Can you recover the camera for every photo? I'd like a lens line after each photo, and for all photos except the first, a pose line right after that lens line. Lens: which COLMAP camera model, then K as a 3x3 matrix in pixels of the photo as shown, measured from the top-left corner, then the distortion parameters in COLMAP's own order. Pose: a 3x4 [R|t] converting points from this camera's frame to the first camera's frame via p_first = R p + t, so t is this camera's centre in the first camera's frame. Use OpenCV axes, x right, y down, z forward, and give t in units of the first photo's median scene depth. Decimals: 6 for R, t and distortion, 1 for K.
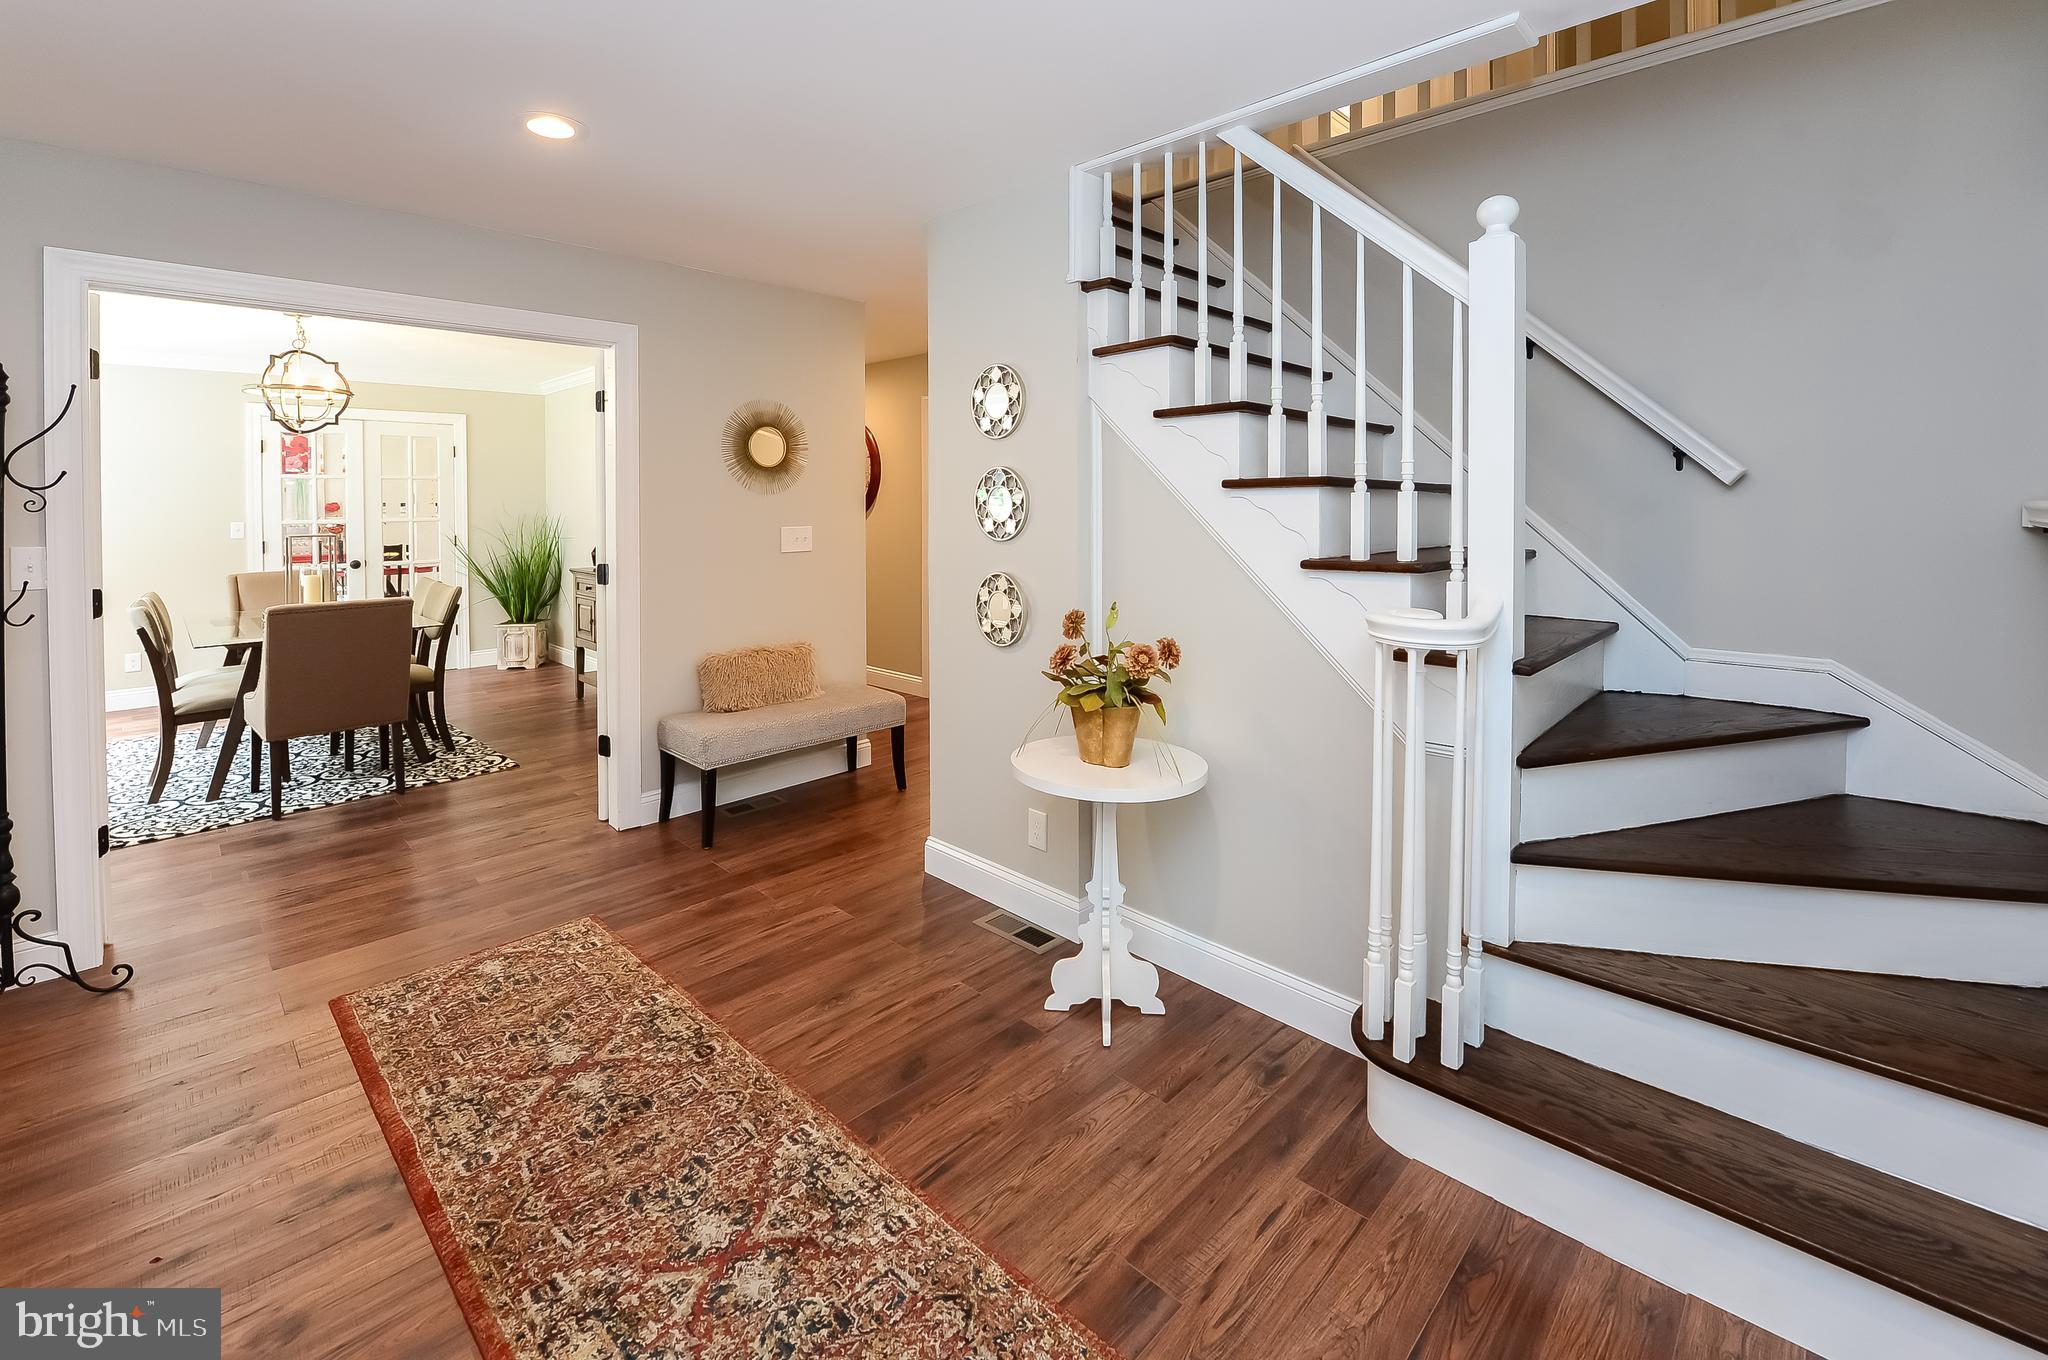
lens RADIAL K [[863.7, 0, 1027.6], [0, 863.7, 672.2], [0, 0, 1]] dist [-0.023990, 0.000072]
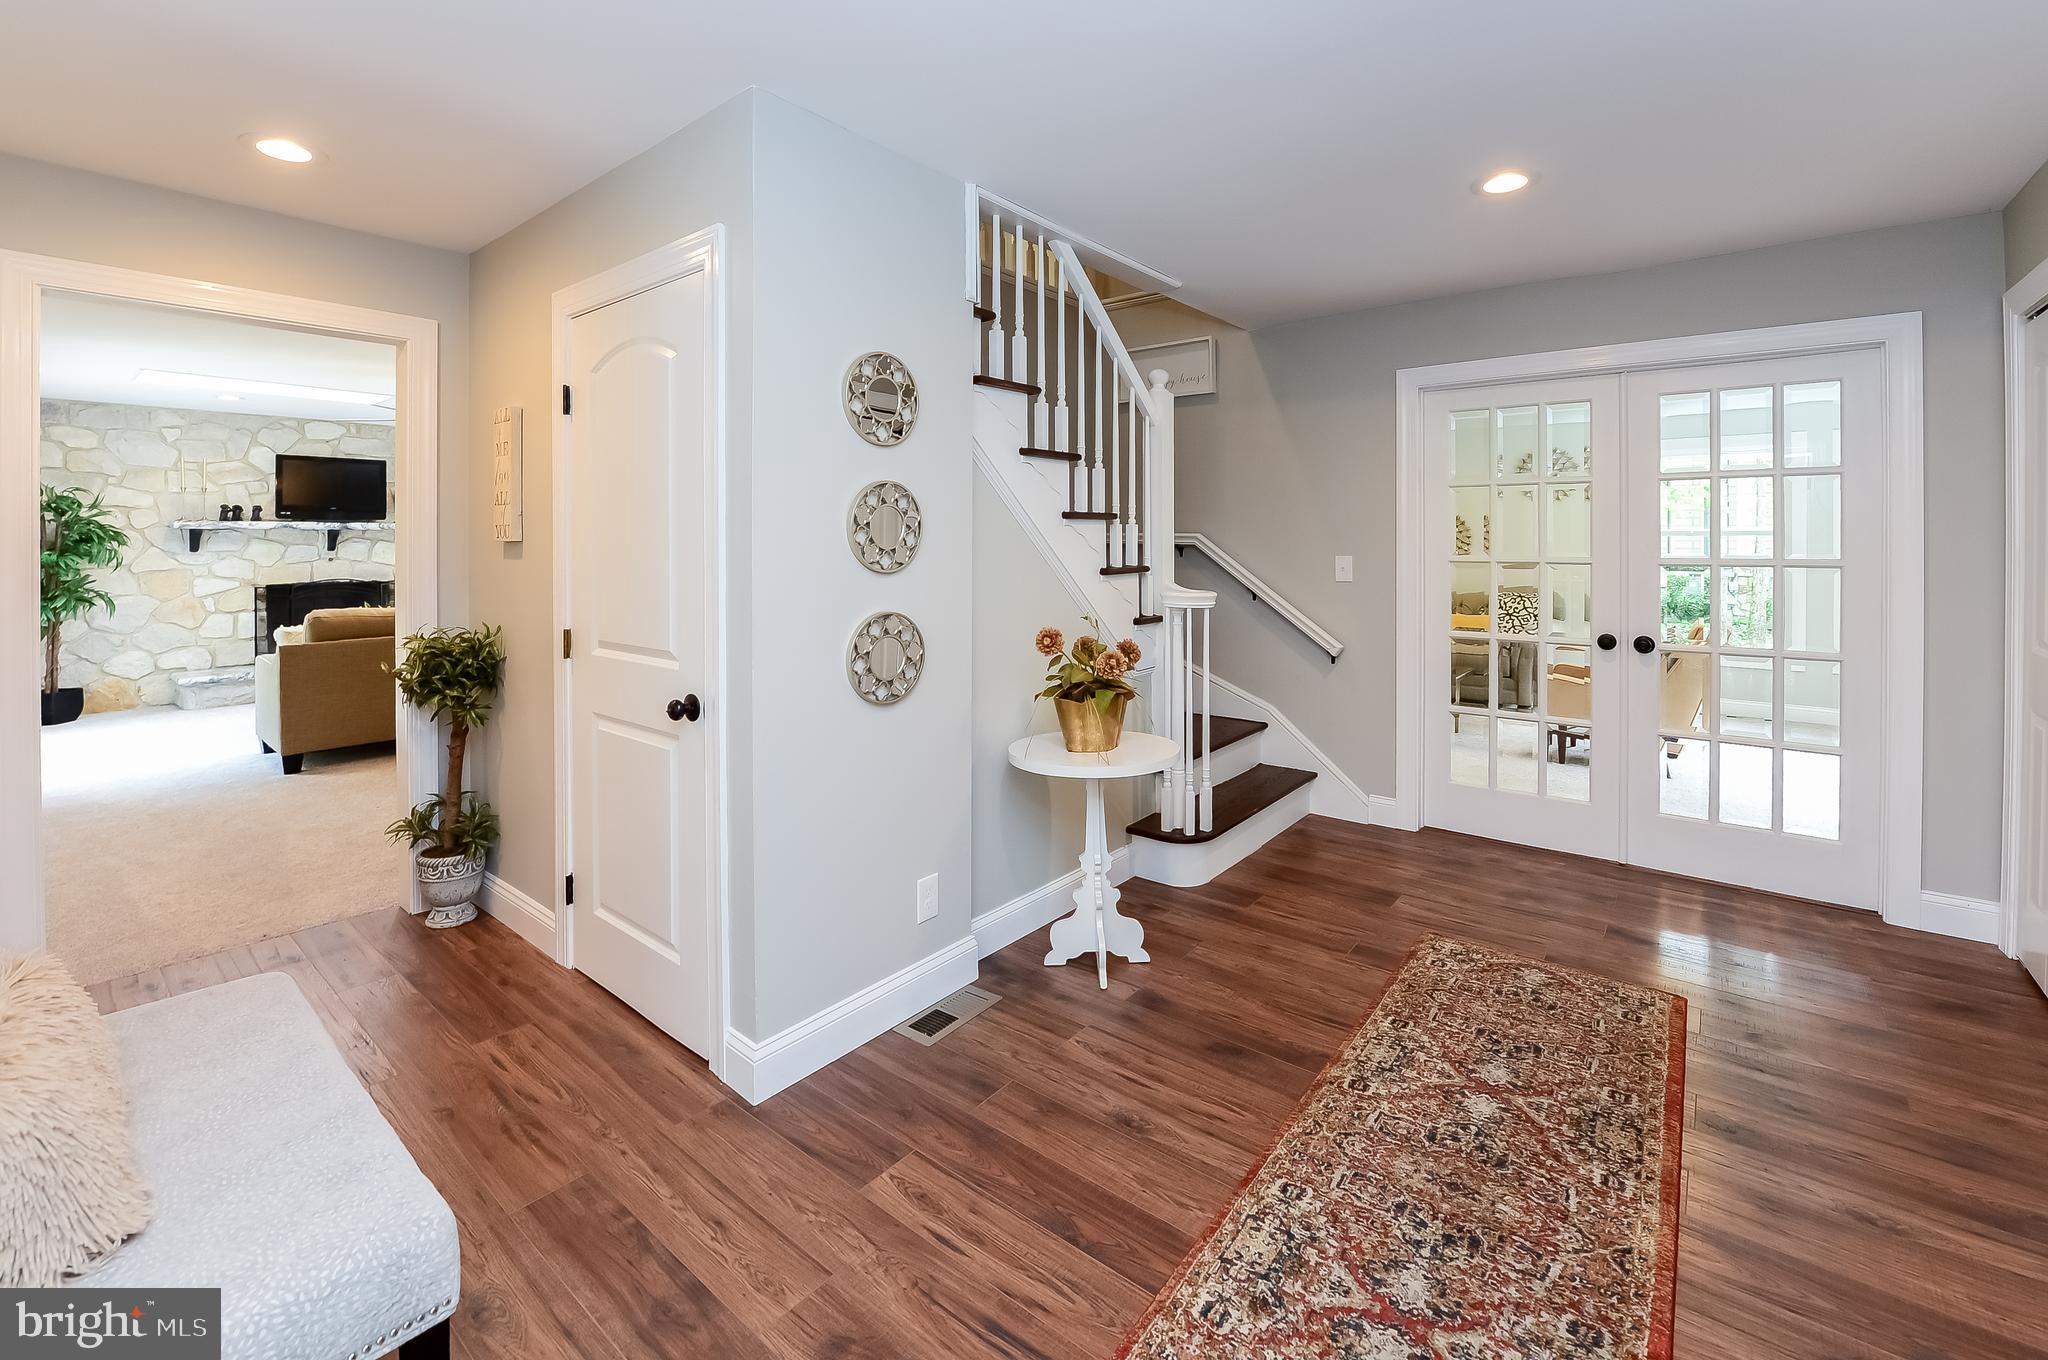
lens RADIAL K [[843.4, 0, 1026.4], [0, 843.4, 656.5], [0, 0, 1]] dist [-0.021634, -0.000245]
pose [[-0.084092, -0.138449, 0.986793, -1.271118], [0.192390, 0.969411, 0.152405, -0.258970], [-0.977709, 0.202666, -0.054884, 1.418244]]
